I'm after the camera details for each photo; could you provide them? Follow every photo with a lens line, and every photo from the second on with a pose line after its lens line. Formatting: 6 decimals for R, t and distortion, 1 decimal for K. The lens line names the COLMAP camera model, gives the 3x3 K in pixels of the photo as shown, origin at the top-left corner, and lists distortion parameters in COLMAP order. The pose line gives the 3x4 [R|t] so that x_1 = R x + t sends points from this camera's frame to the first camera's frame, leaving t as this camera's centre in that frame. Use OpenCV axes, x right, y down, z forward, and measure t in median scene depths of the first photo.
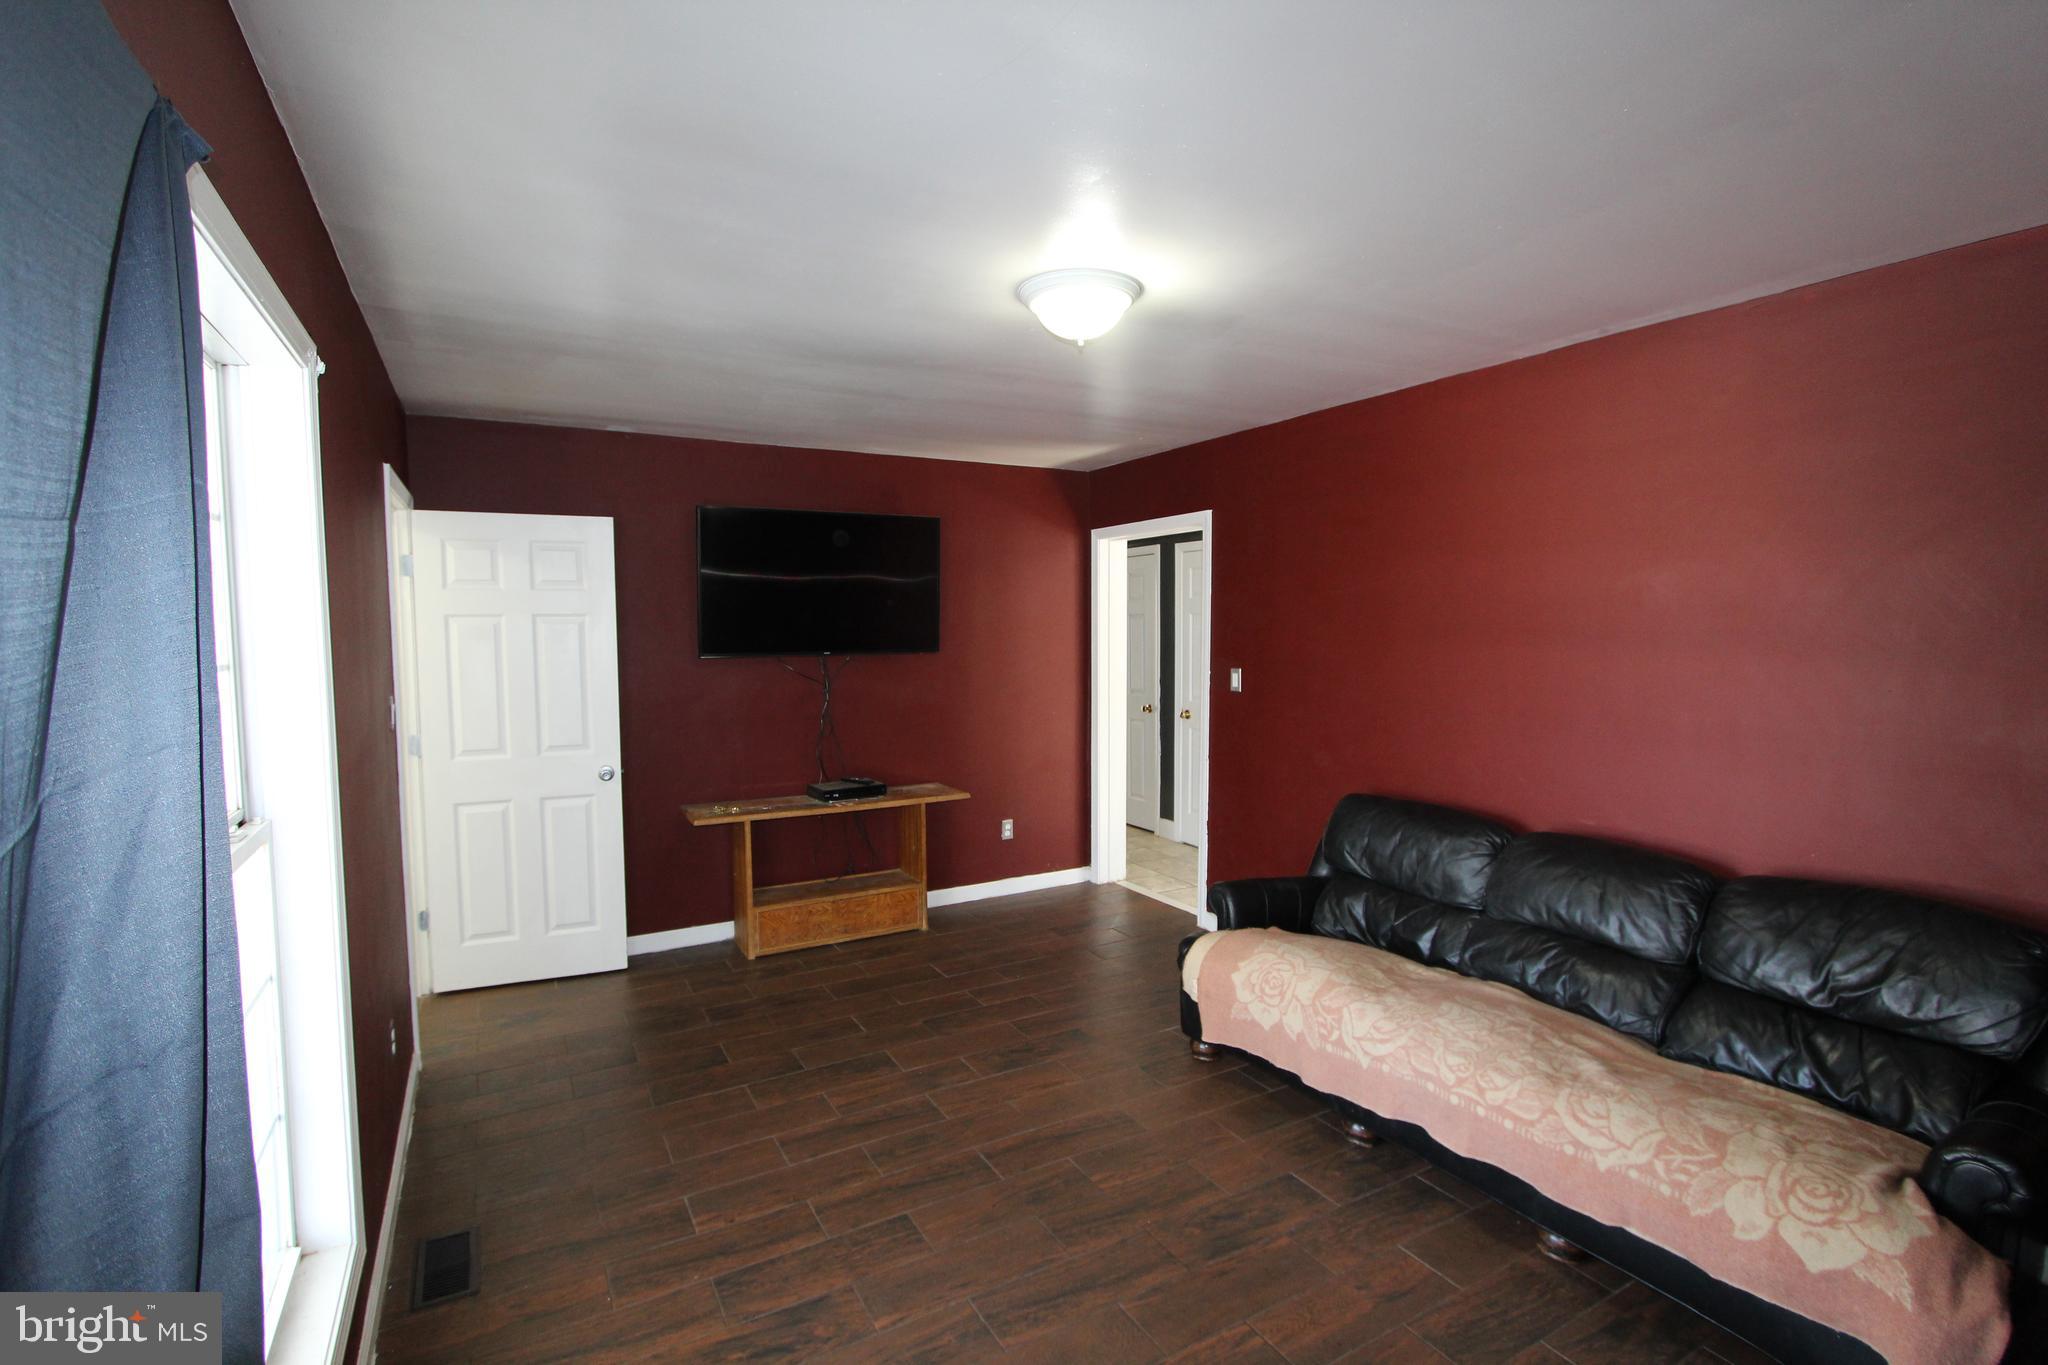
lens RADIAL K [[939.2, 0, 1018.1], [0, 939.2, 682.8], [0, 0, 1]] dist [-0.022888, 0.004304]
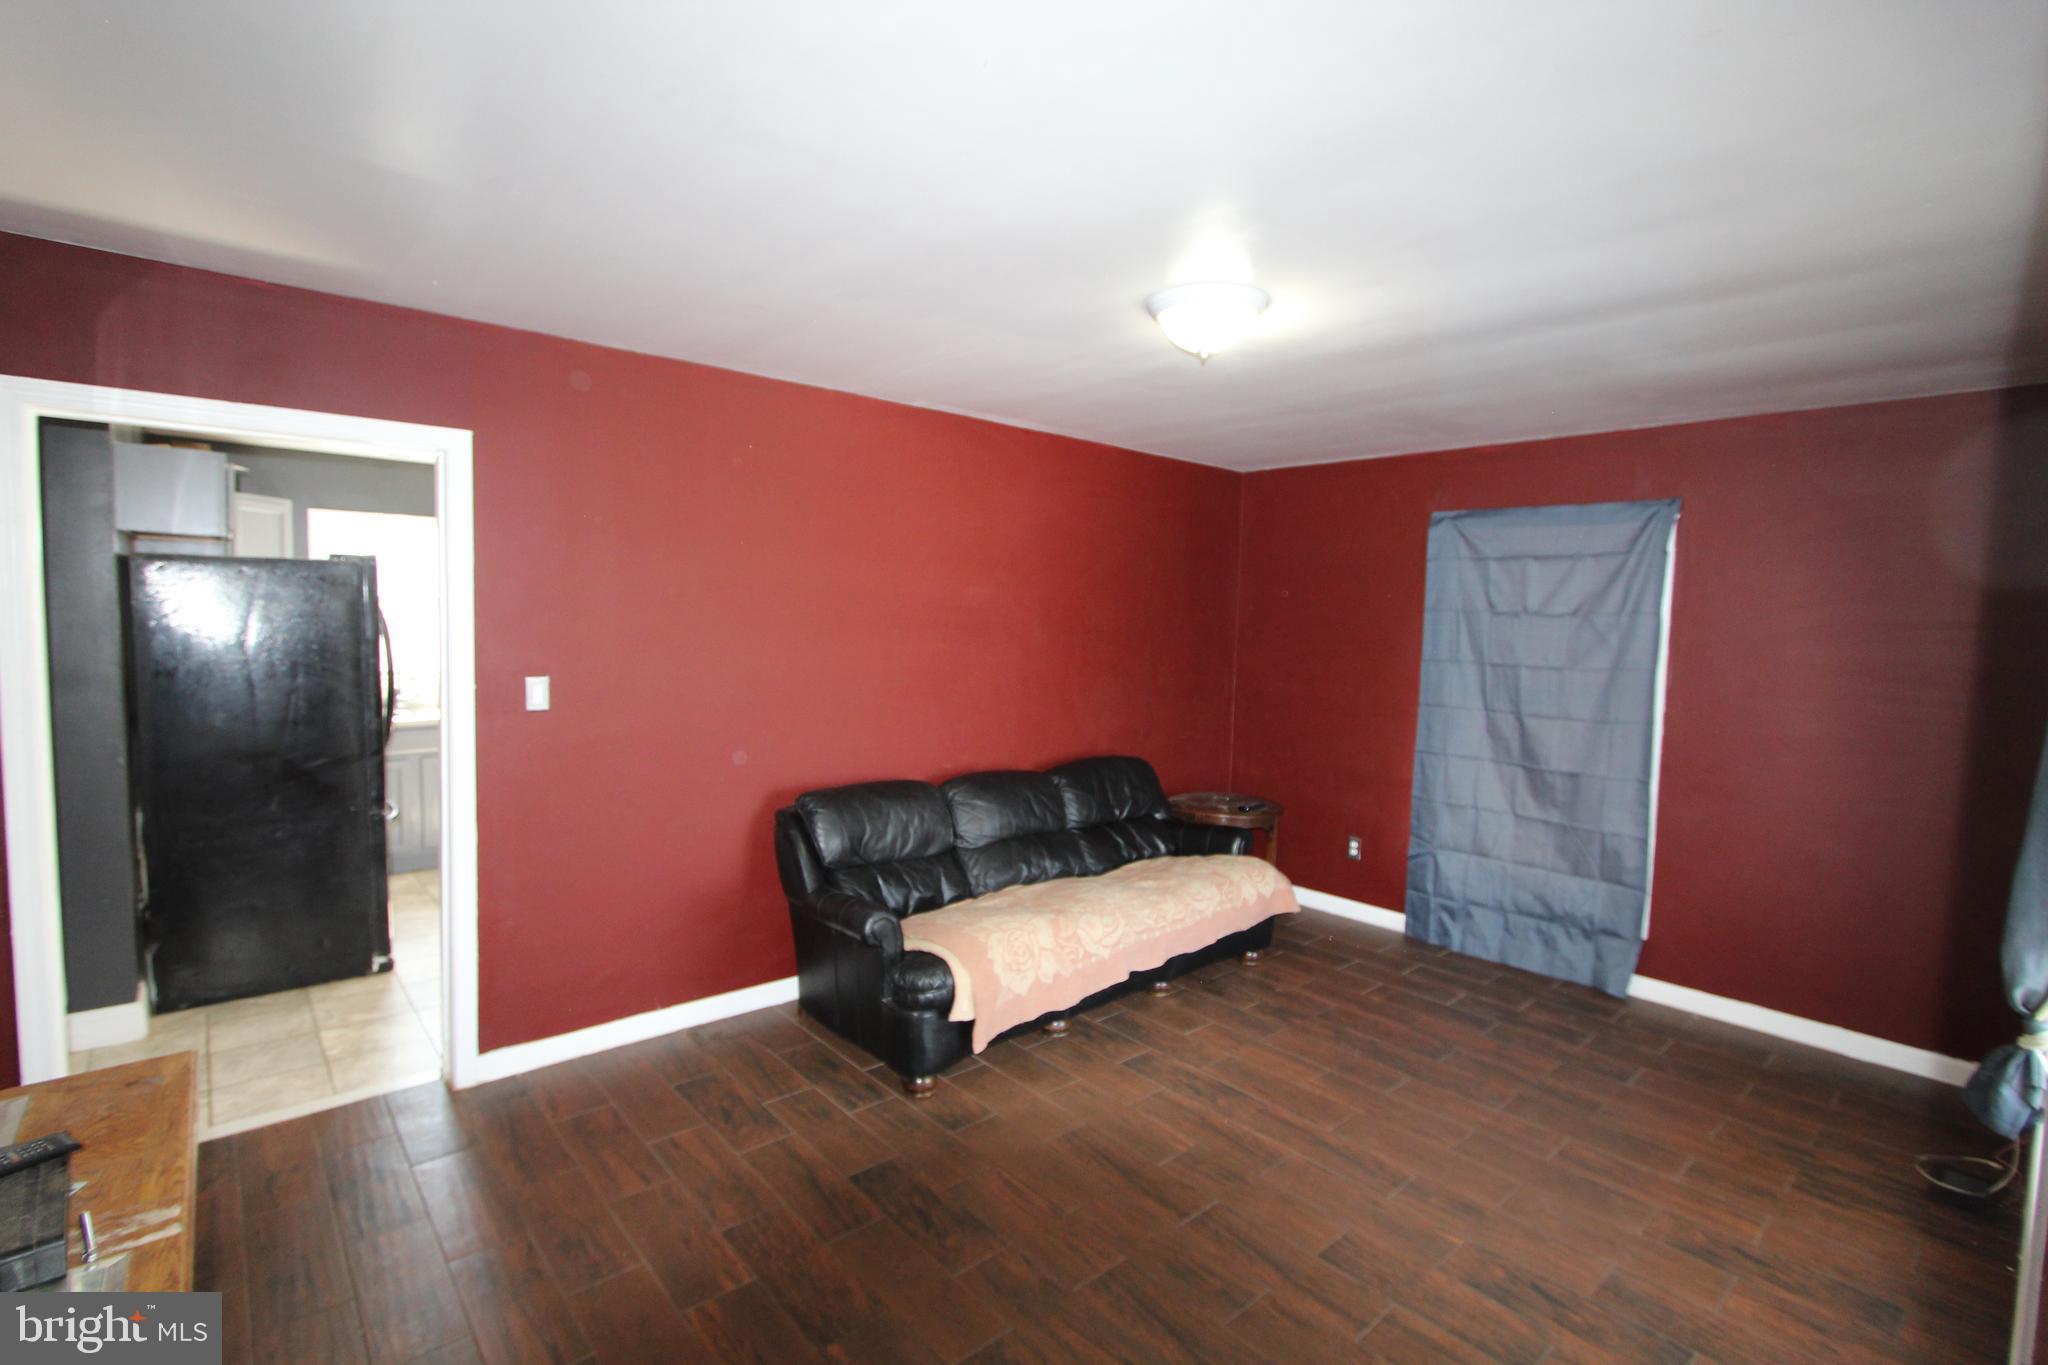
lens RADIAL K [[939.2, 0, 1018.1], [0, 939.2, 685.7], [0, 0, 1]] dist [-0.022888, 0.004304]
pose [[-0.205225, -0.074172, 0.975900, -0.929582], [0.036043, 0.995875, 0.083270, -0.097487], [-0.978051, 0.052263, -0.201705, 1.444363]]
